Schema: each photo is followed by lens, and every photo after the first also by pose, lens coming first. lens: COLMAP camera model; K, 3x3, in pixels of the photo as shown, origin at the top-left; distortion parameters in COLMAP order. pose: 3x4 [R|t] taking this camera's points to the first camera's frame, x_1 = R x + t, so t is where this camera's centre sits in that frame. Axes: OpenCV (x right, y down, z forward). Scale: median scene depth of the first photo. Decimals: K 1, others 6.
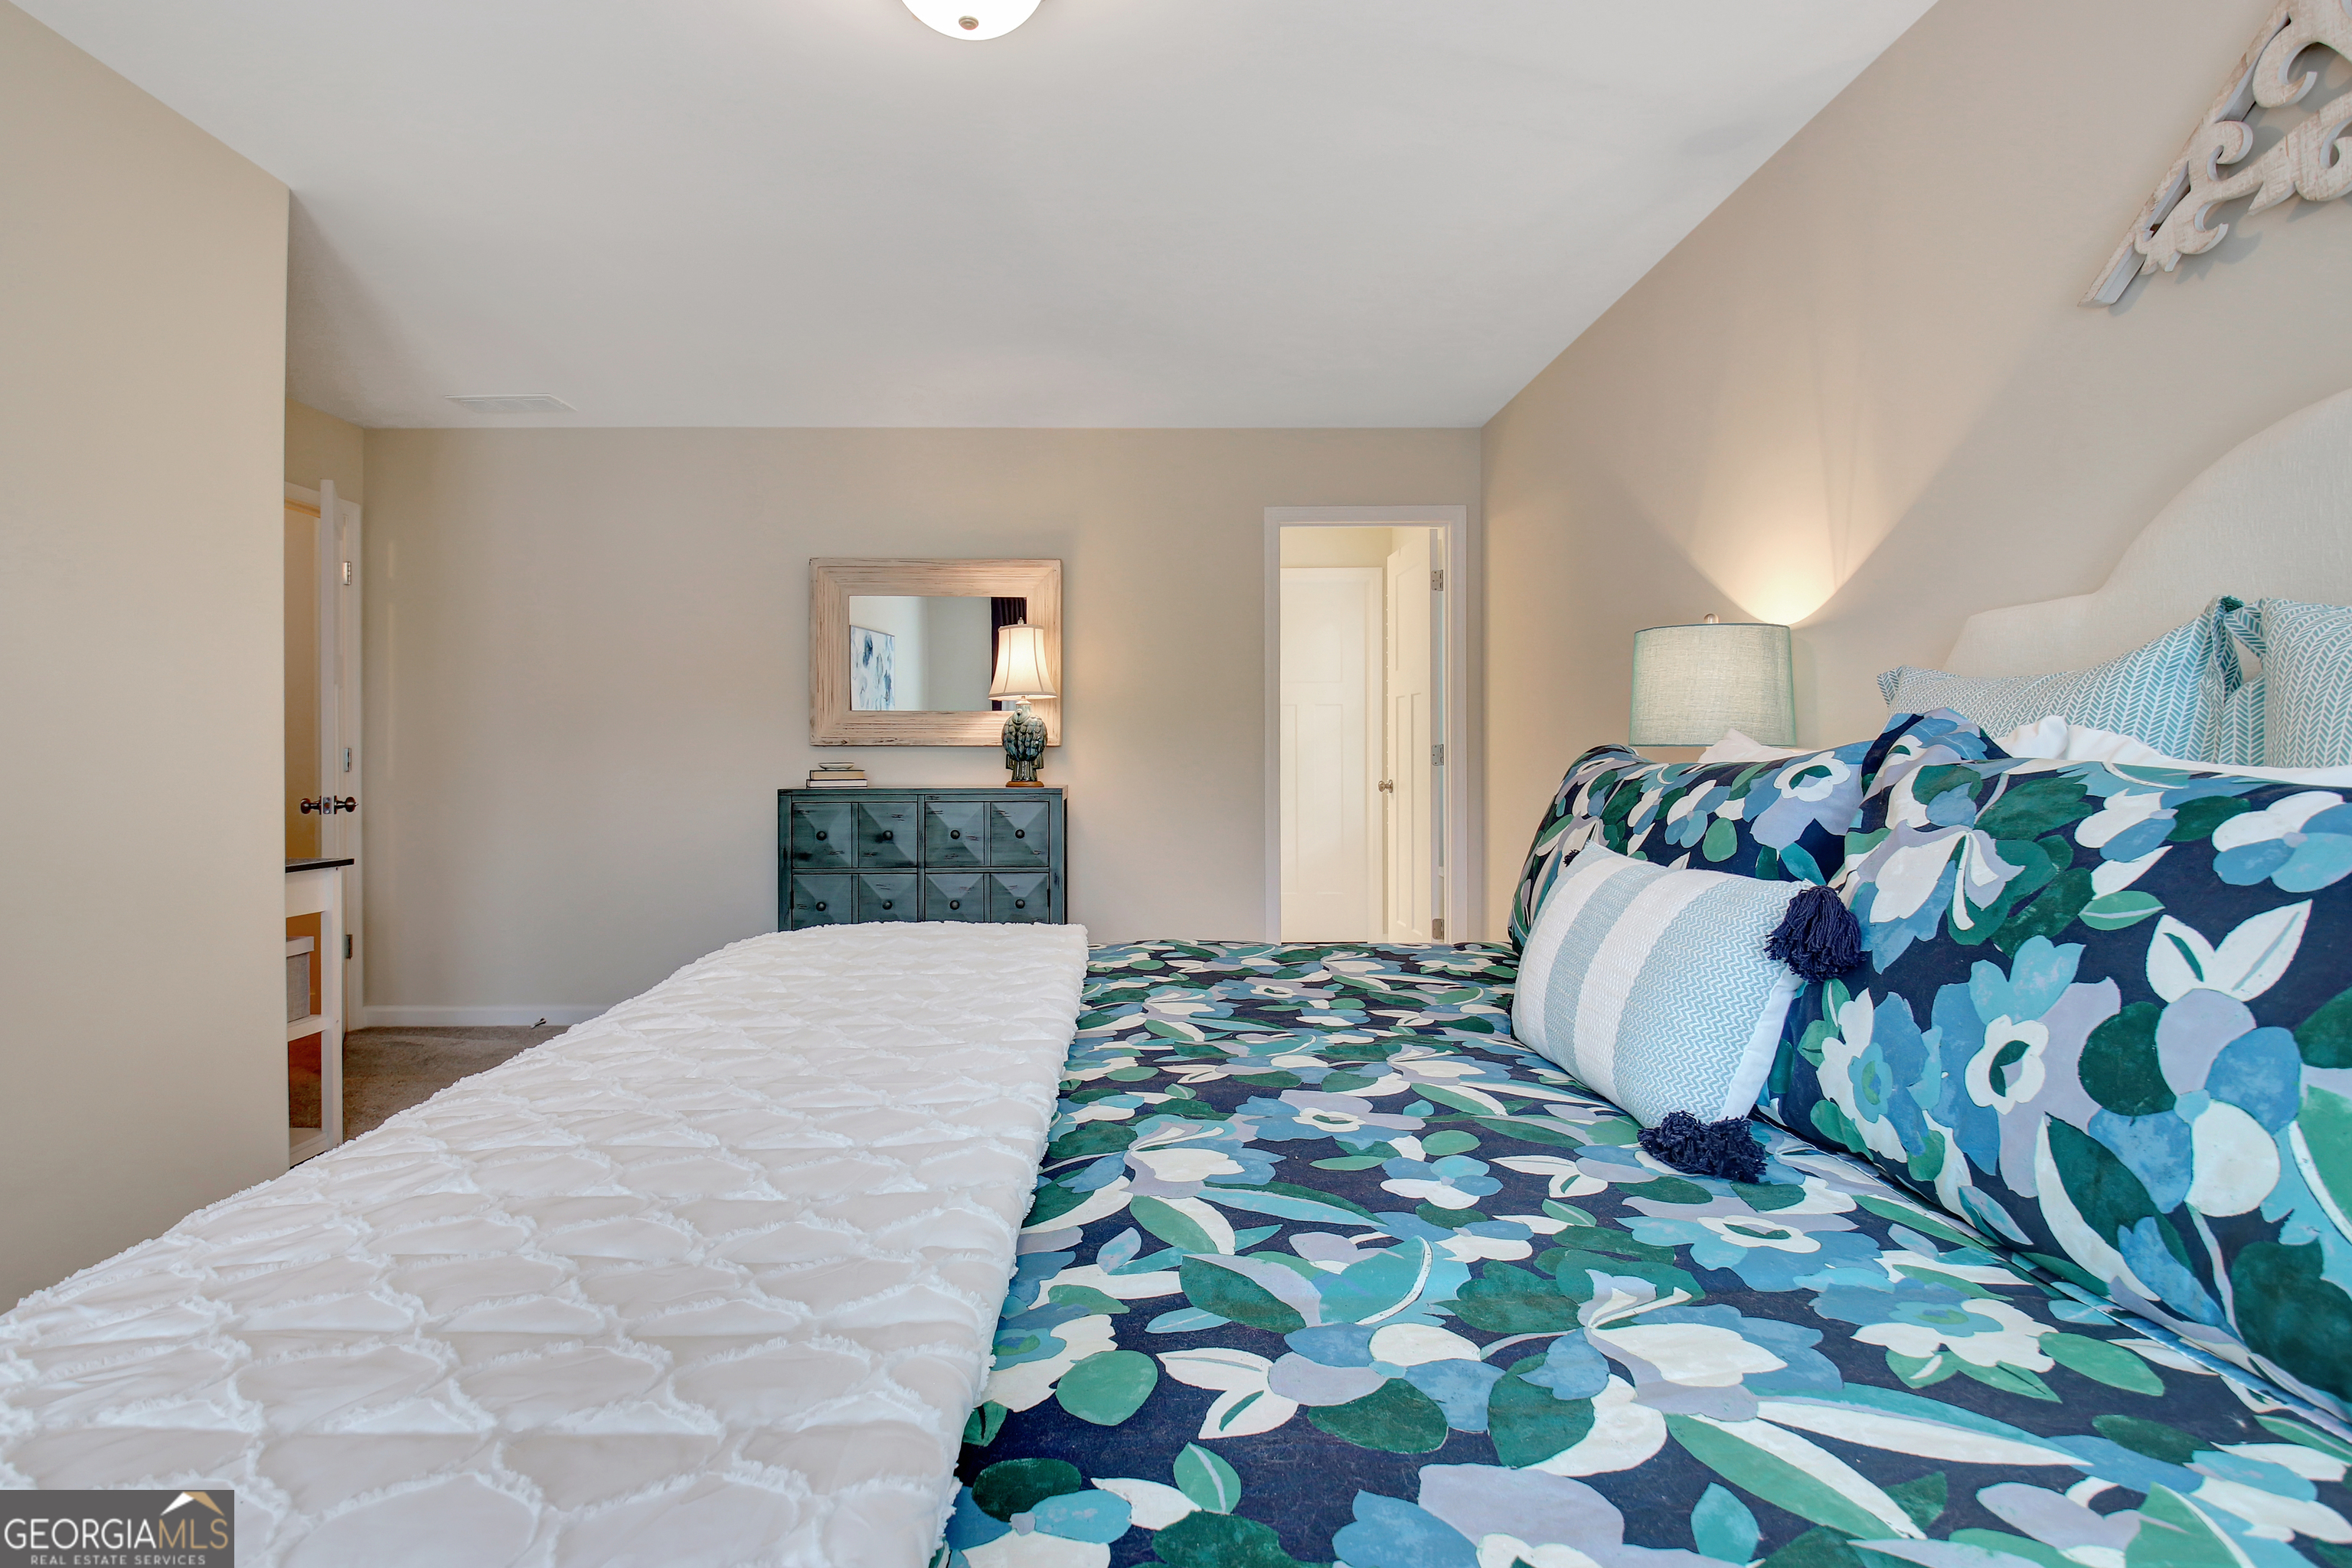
lens RADIAL K [[1121.4, 0, 1179.4], [0, 1121.4, 729.8], [0, 0, 1]] dist [0.000691, -0.019523]
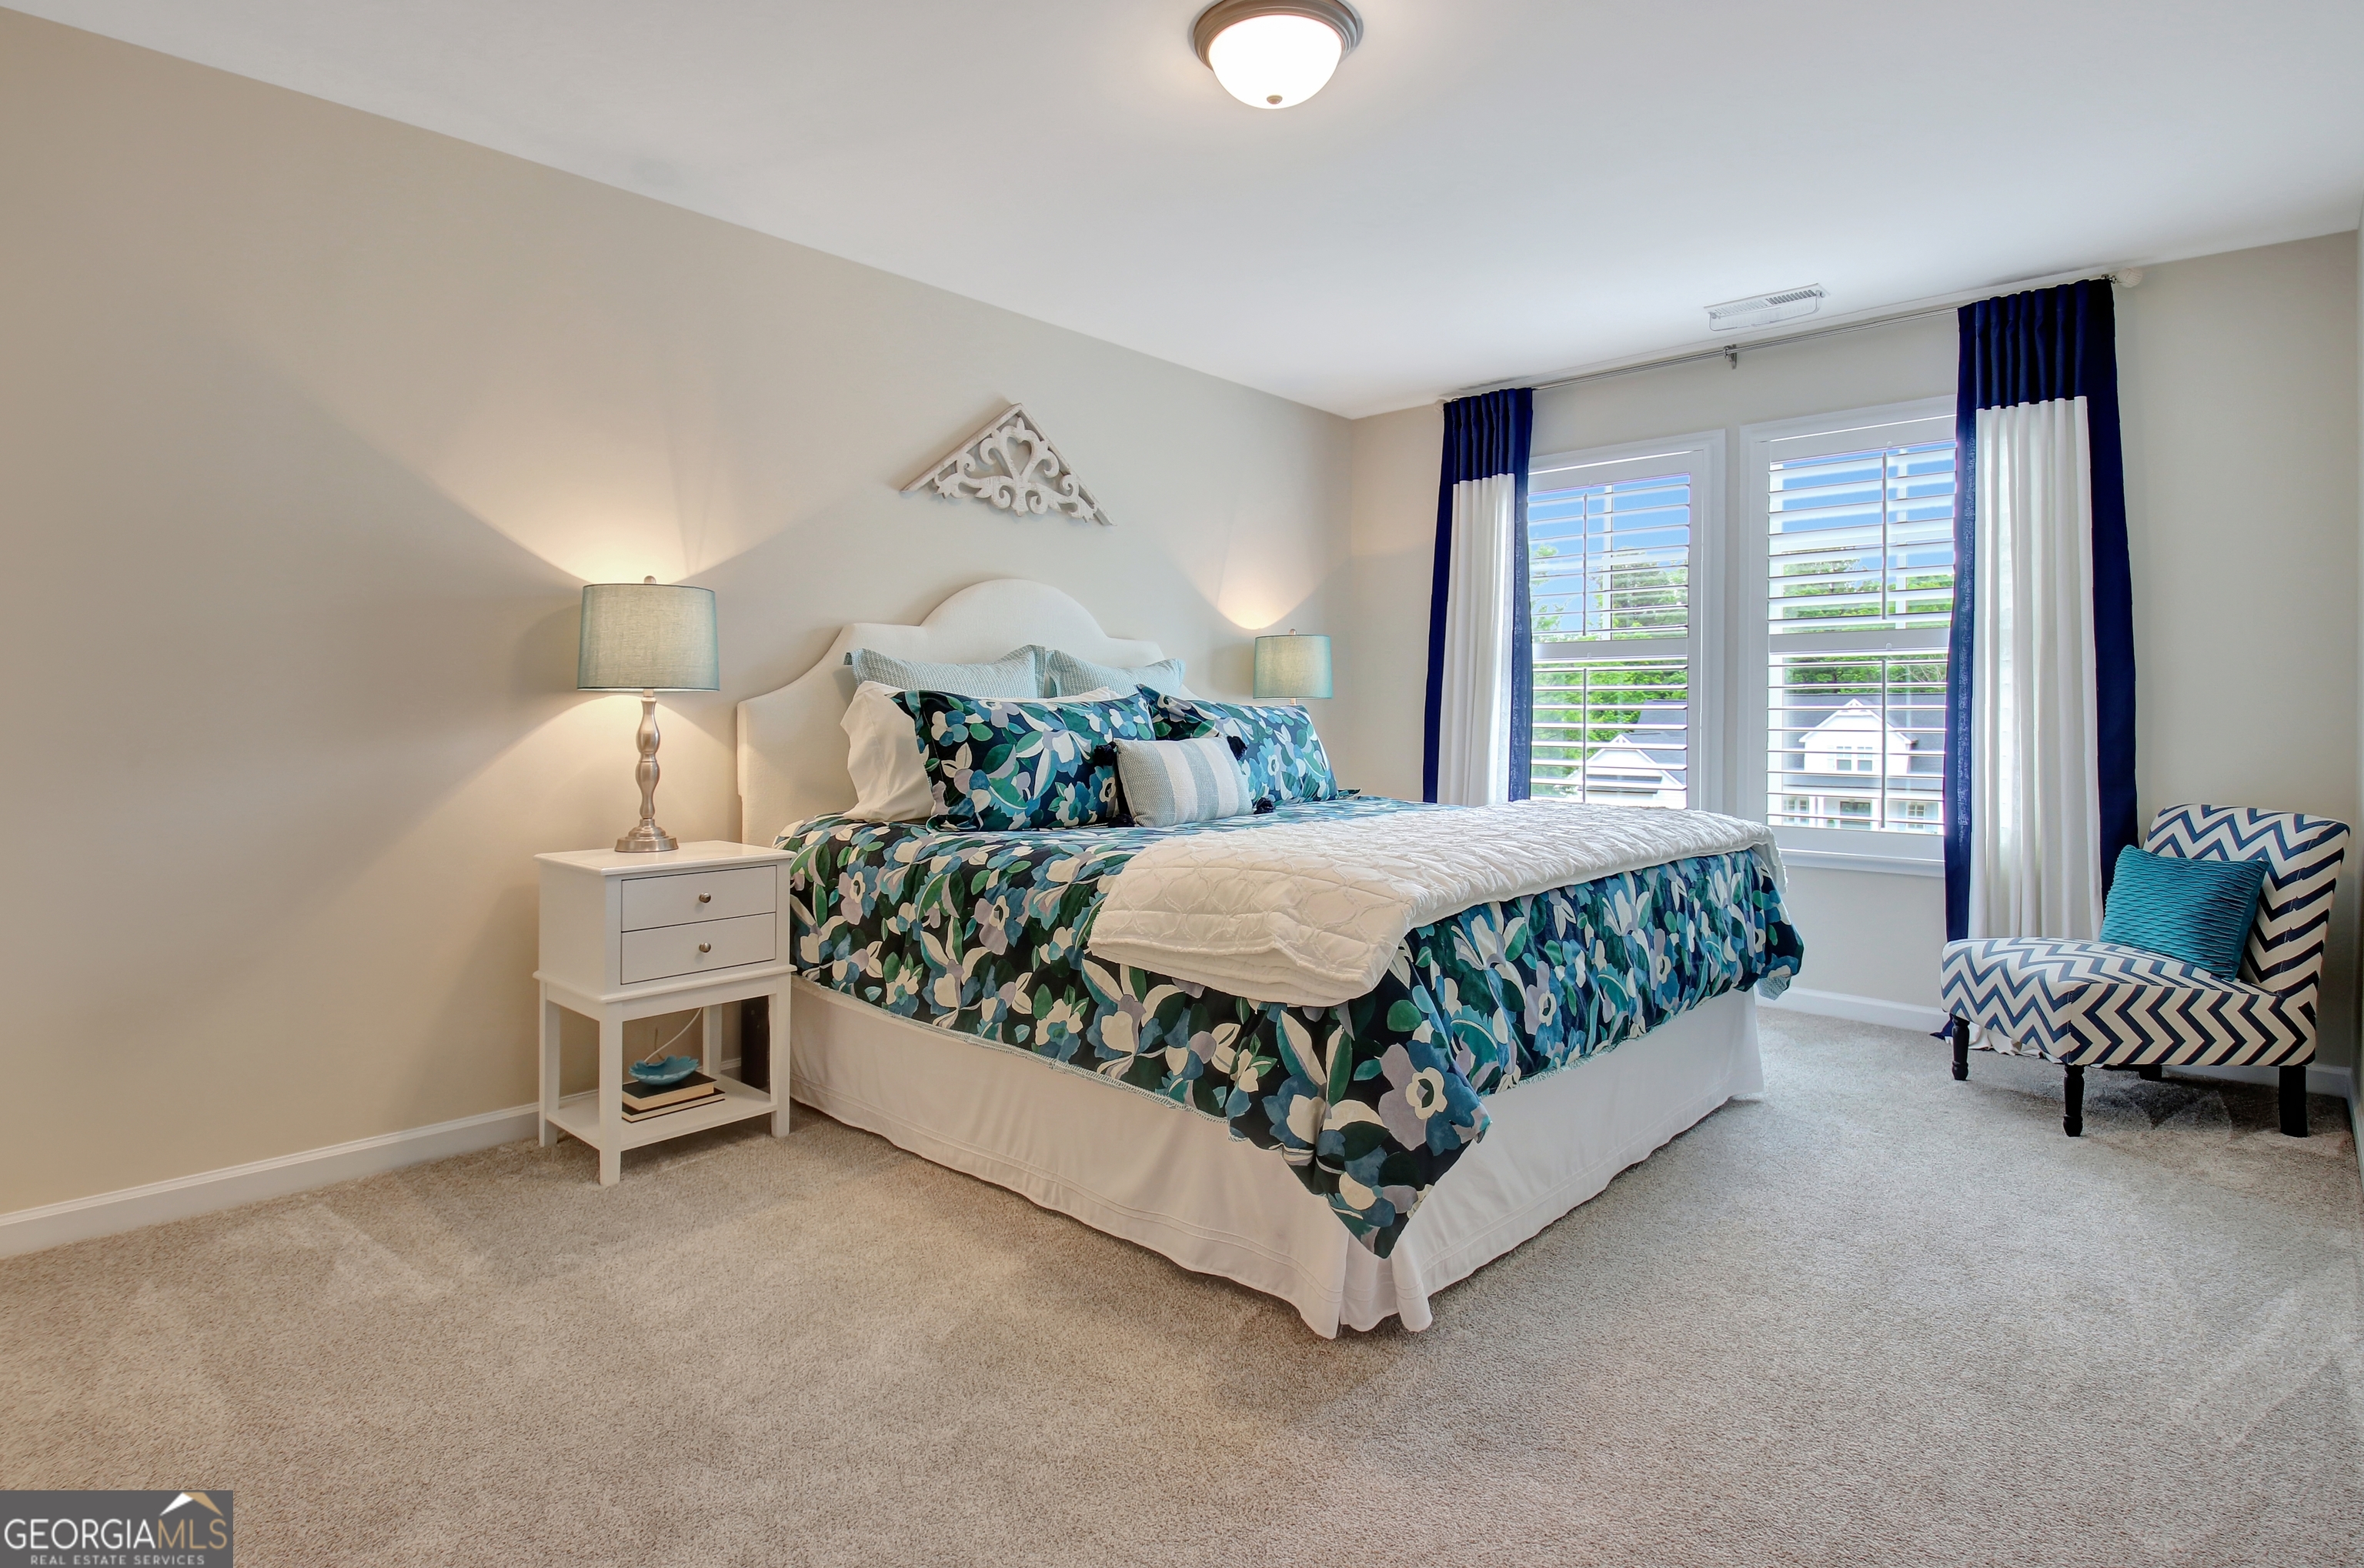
lens RADIAL K [[1226.7, 0, 1176.8], [0, 1226.7, 718.4], [0, 0, 1]] dist [0.024757, -0.050293]
pose [[-0.713493, -0.001097, 0.700661, -1.448251], [-0.013139, 0.999844, -0.011815, 0.093208], [-0.700539, -0.017636, -0.713396, 2.764749]]
